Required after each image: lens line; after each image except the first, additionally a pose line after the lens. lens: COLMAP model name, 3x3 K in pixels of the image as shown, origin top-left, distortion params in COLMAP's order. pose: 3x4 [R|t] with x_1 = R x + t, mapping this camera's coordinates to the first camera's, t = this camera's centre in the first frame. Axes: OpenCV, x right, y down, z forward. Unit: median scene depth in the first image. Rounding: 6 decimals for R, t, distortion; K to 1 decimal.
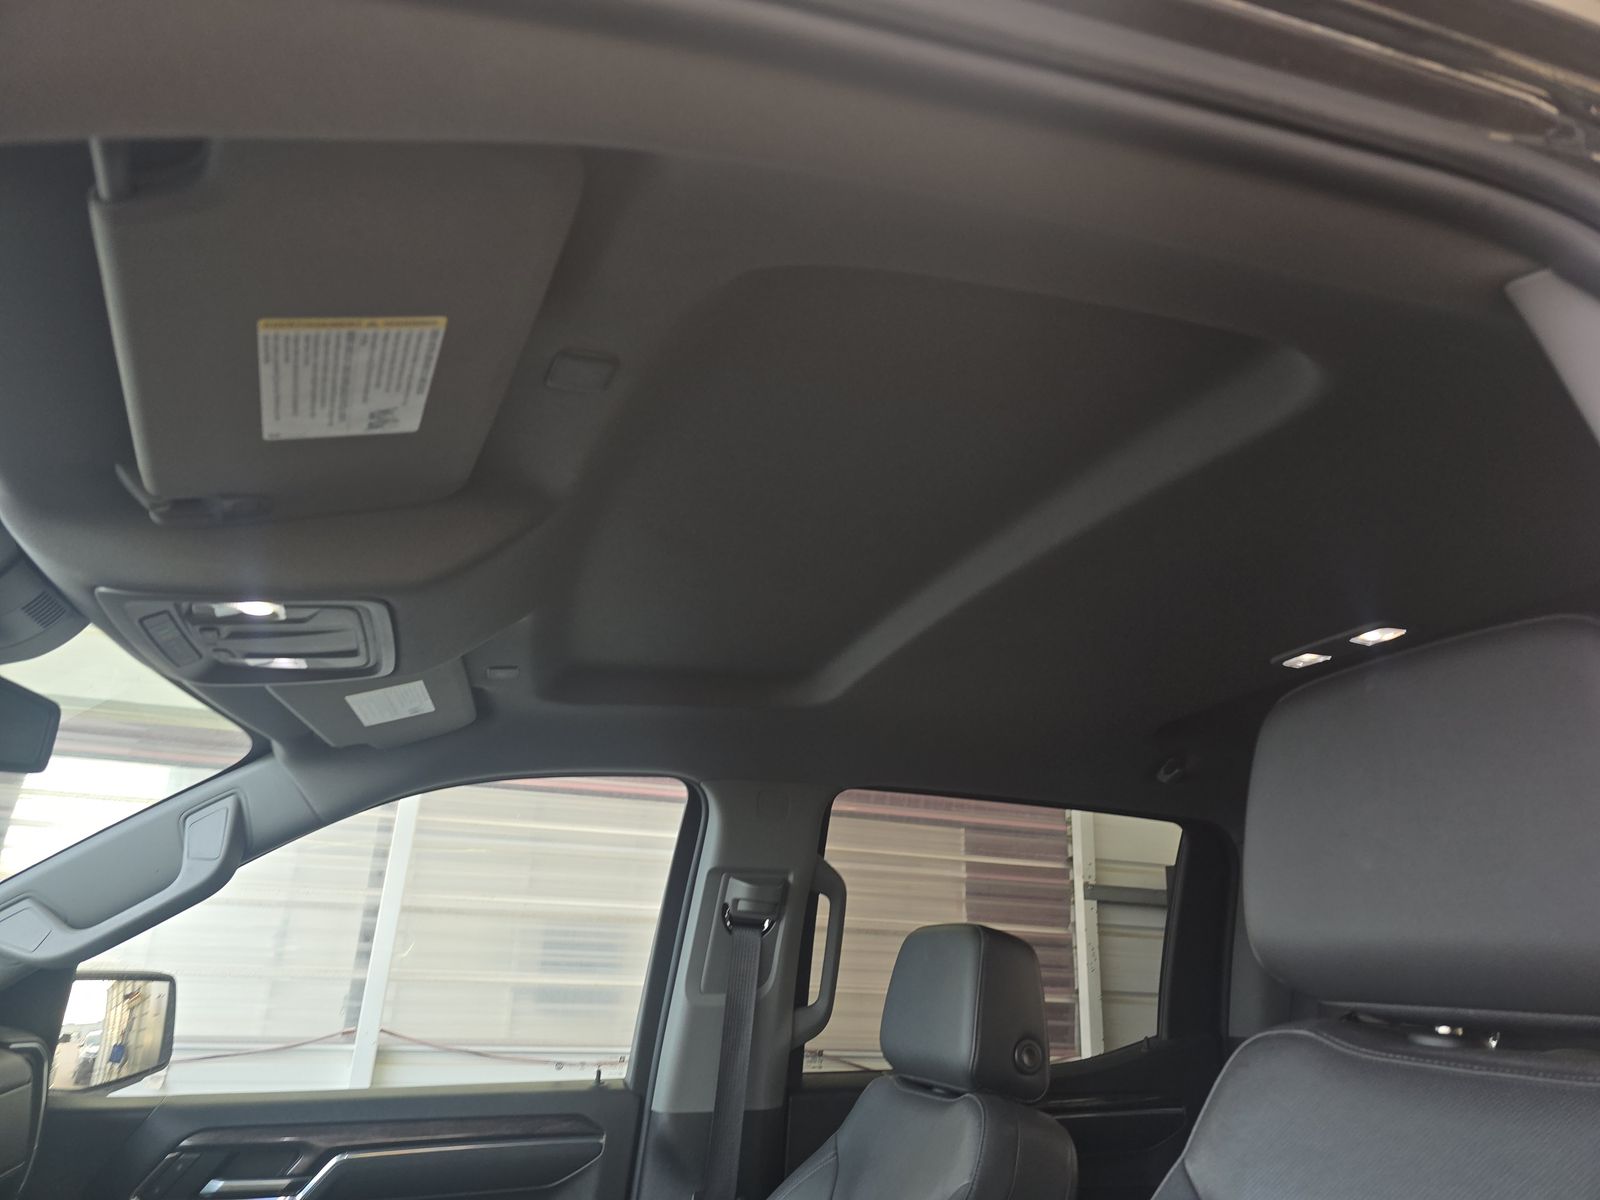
lens RADIAL K [[1082.7, 0, 814.0], [0, 1082.7, 586.4], [0, 0, 1]] dist [0.050492, -0.043300]
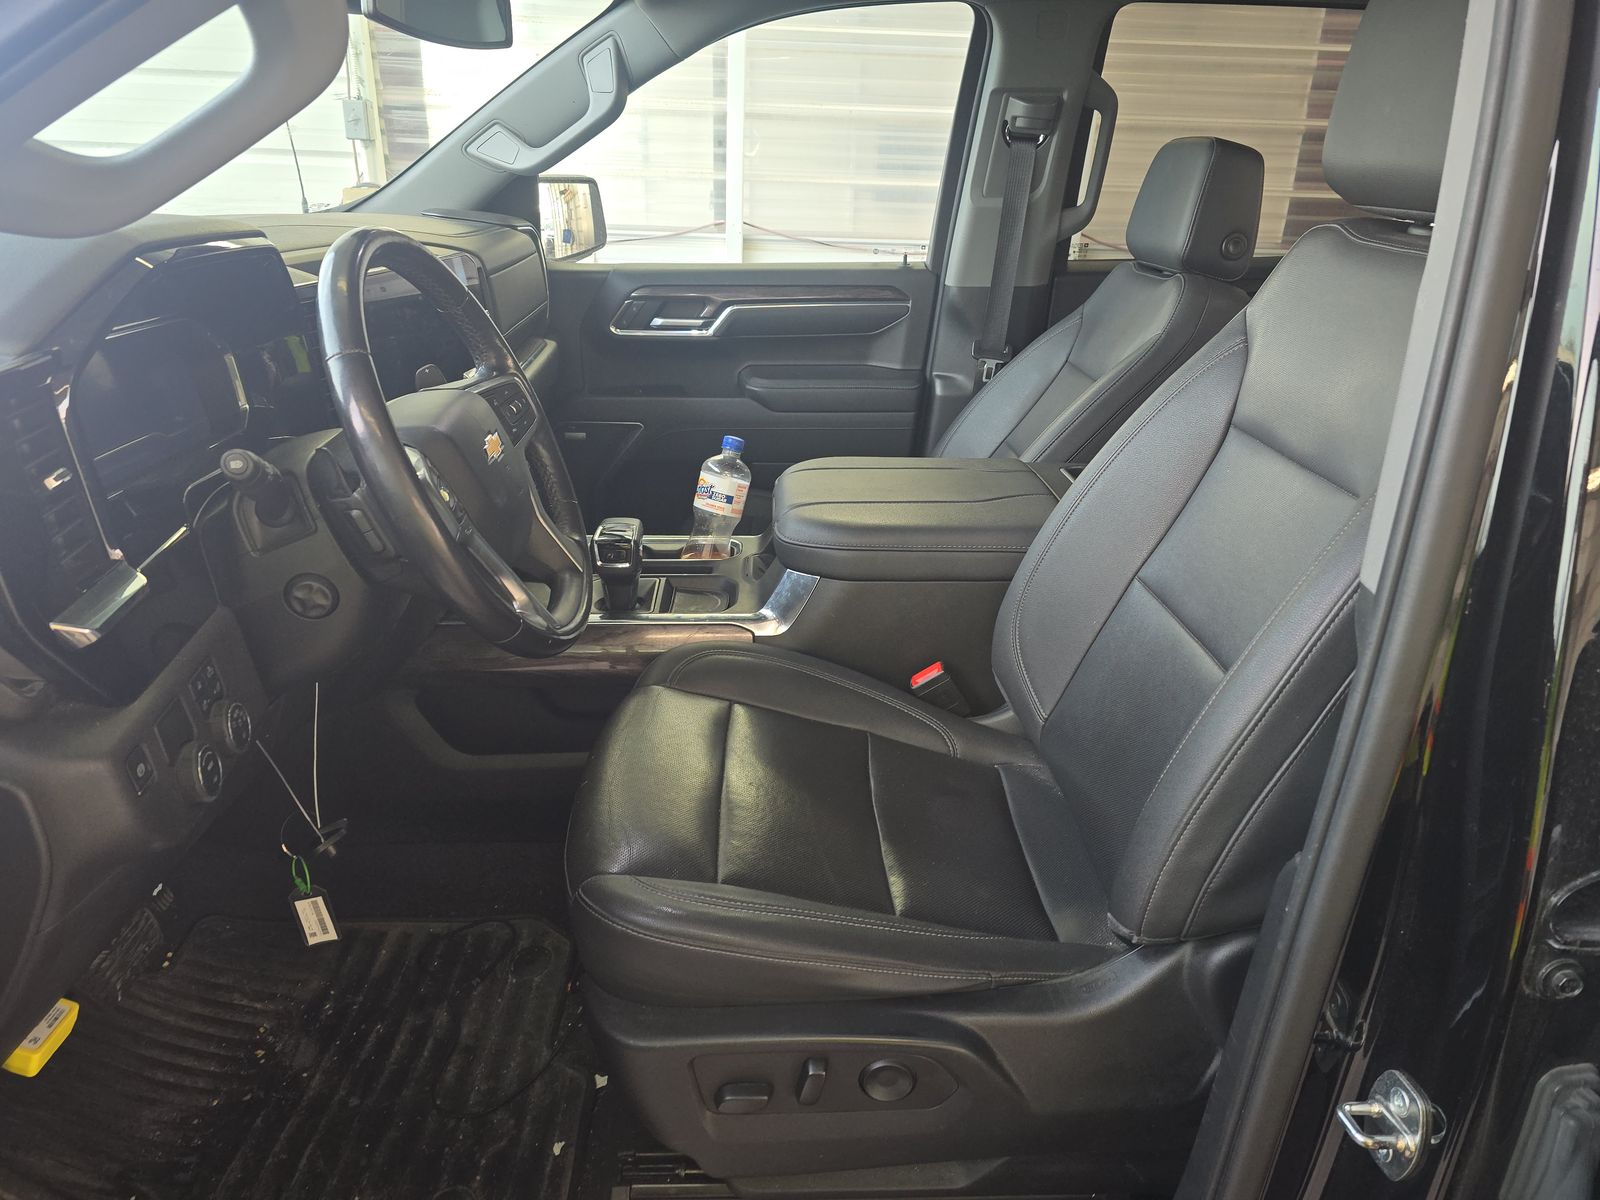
lens RADIAL K [[1082.7, 0, 808.3], [0, 1082.7, 601.8], [0, 0, 1]] dist [0.050492, -0.043300]
pose [[0.957206, 0.104926, -0.269716, 0.086960], [0.098117, 0.759111, 0.643524, -0.092771], [0.272266, -0.642449, 0.716331, -0.233262]]
